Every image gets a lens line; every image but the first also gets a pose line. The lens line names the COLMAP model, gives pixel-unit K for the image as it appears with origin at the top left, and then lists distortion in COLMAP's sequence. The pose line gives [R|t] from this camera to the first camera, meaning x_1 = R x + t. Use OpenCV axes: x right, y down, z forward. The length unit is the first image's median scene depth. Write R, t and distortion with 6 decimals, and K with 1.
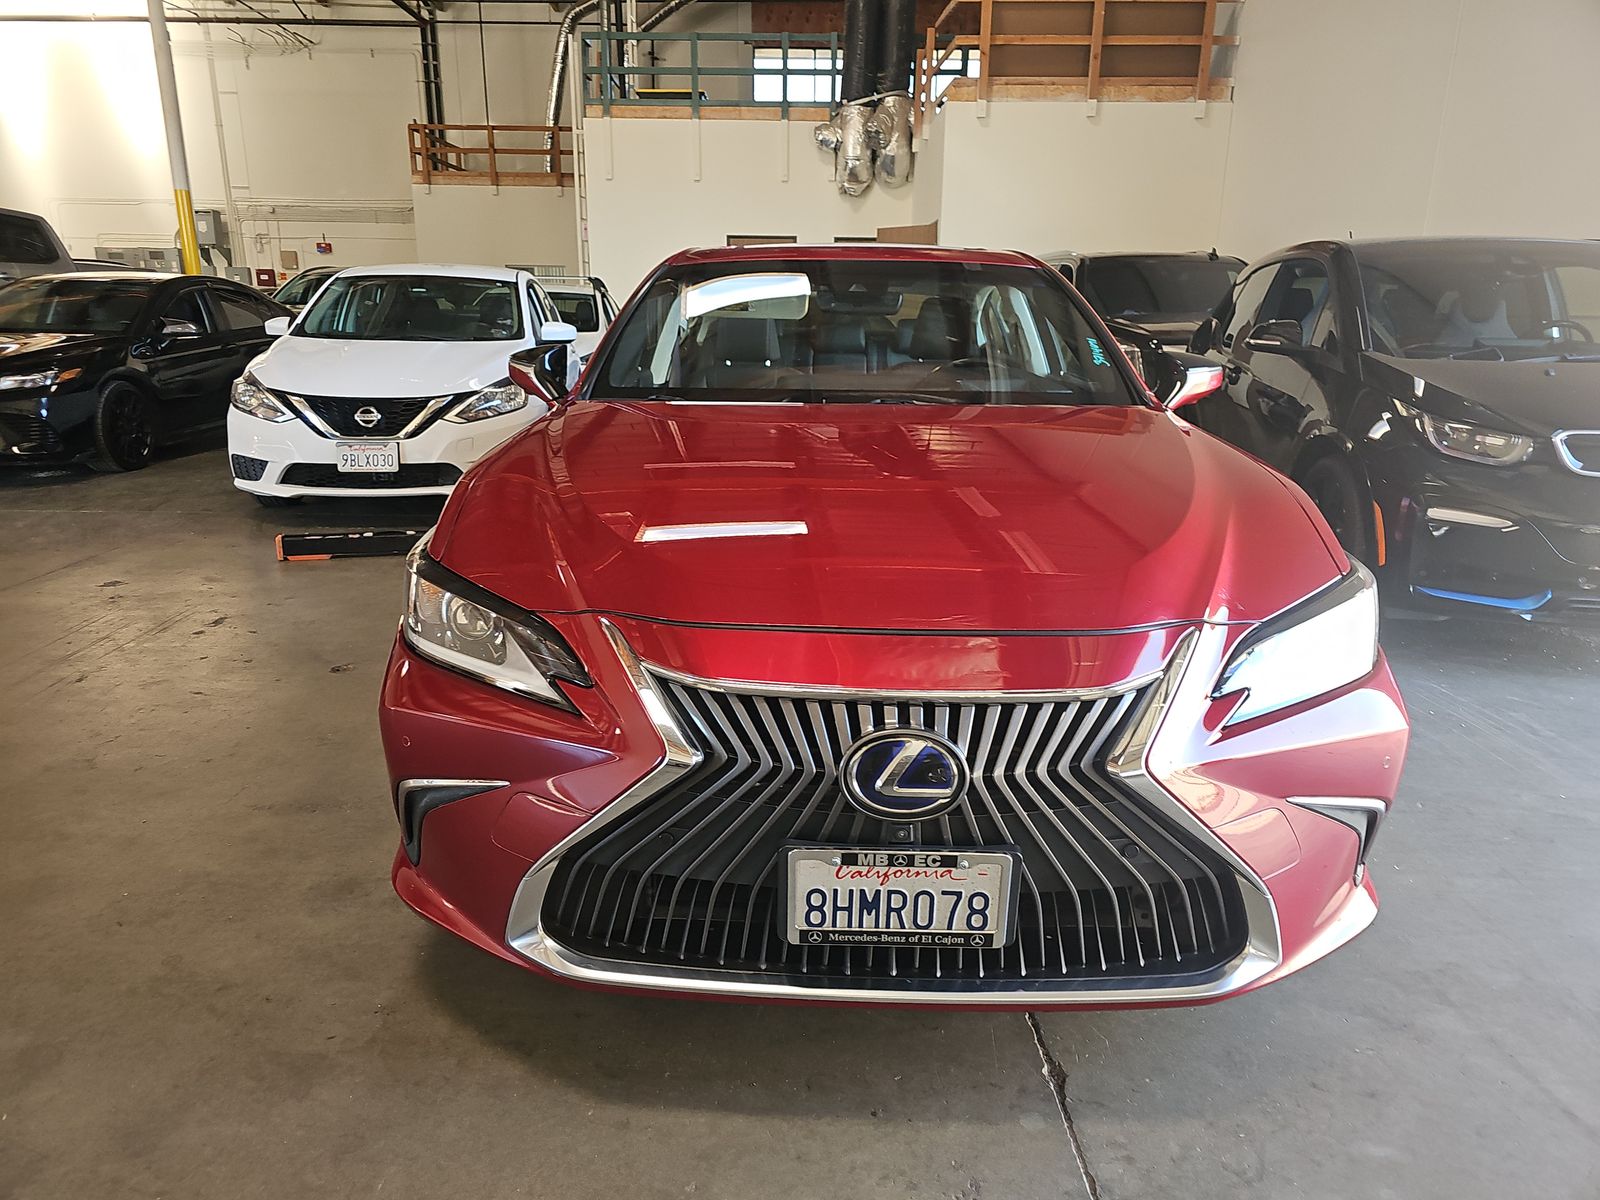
lens RADIAL K [[1071.3, 0, 796.2], [0, 1071.3, 606.3], [0, 0, 1]] dist [0.015359, -0.007993]
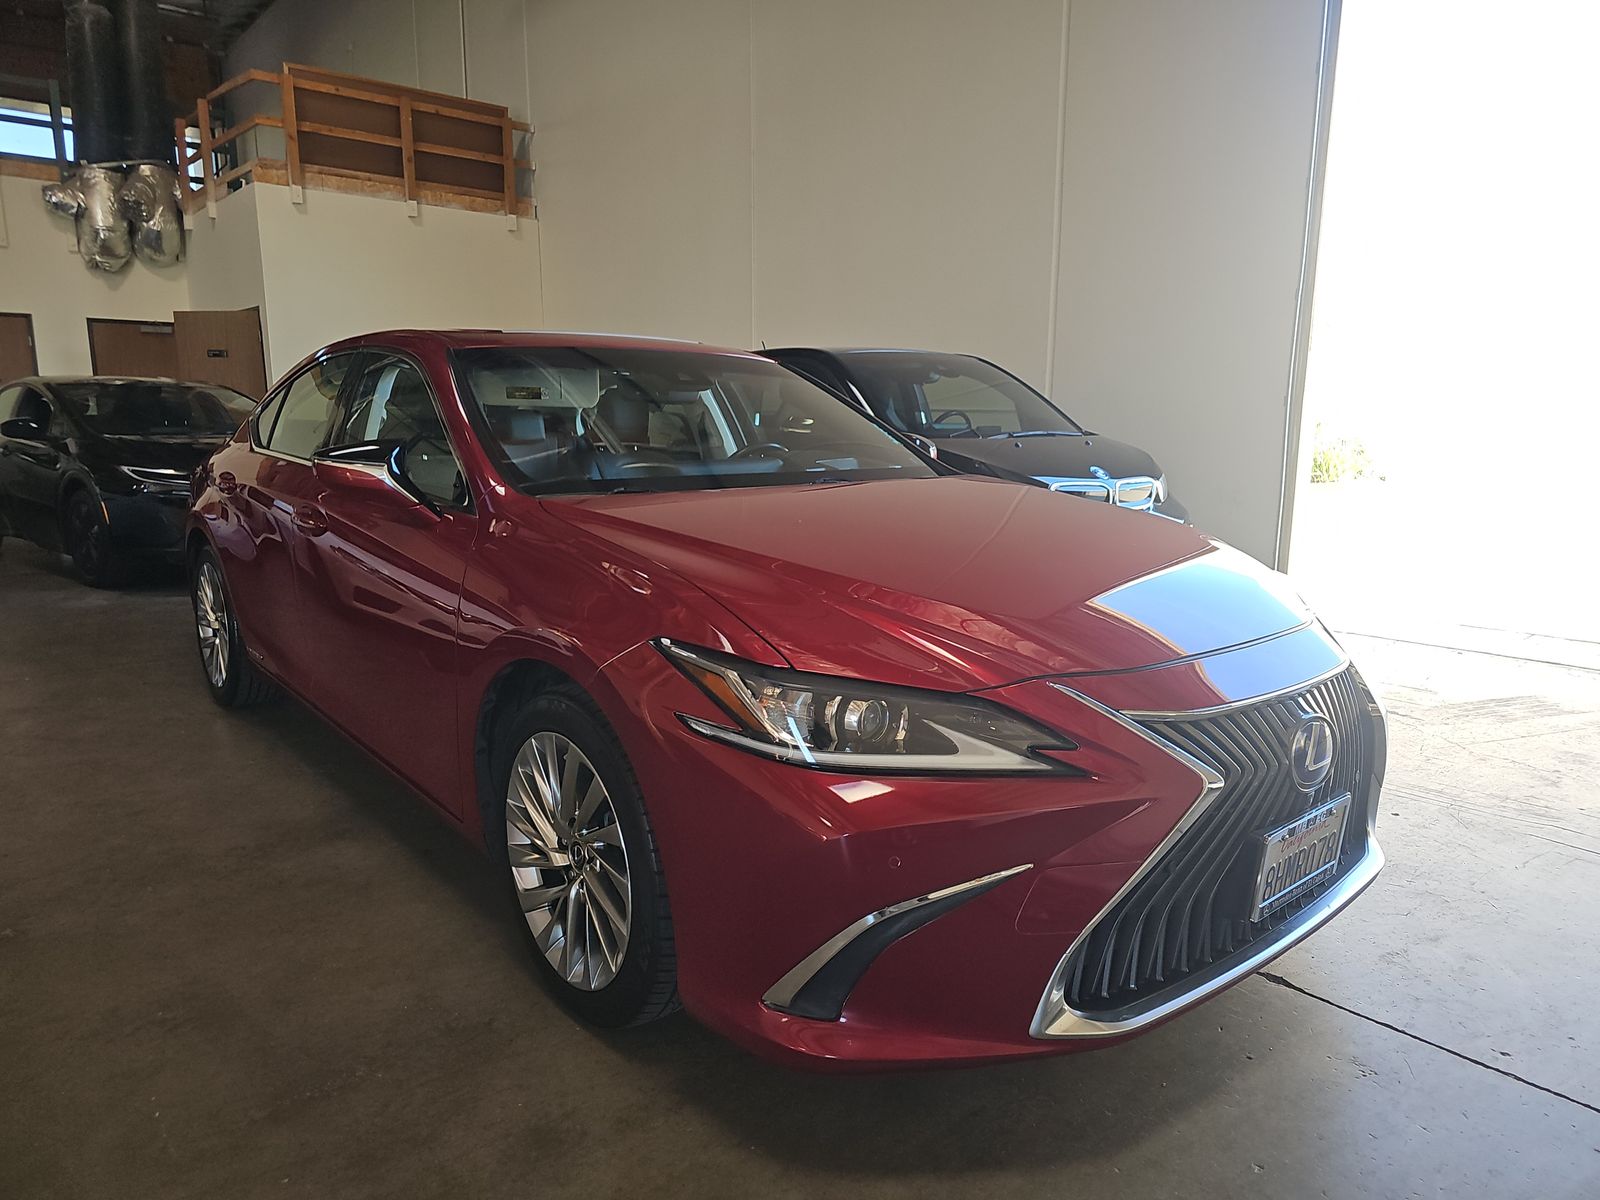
lens RADIAL K [[1071.3, 0, 797.4], [0, 1071.3, 598.2], [0, 0, 1]] dist [0.015359, -0.007993]
pose [[0.739336, -0.119187, 0.662704, -0.142190], [0.180465, 0.983276, -0.024492, -0.011862], [-0.648702, 0.137703, 0.748481, 0.051267]]
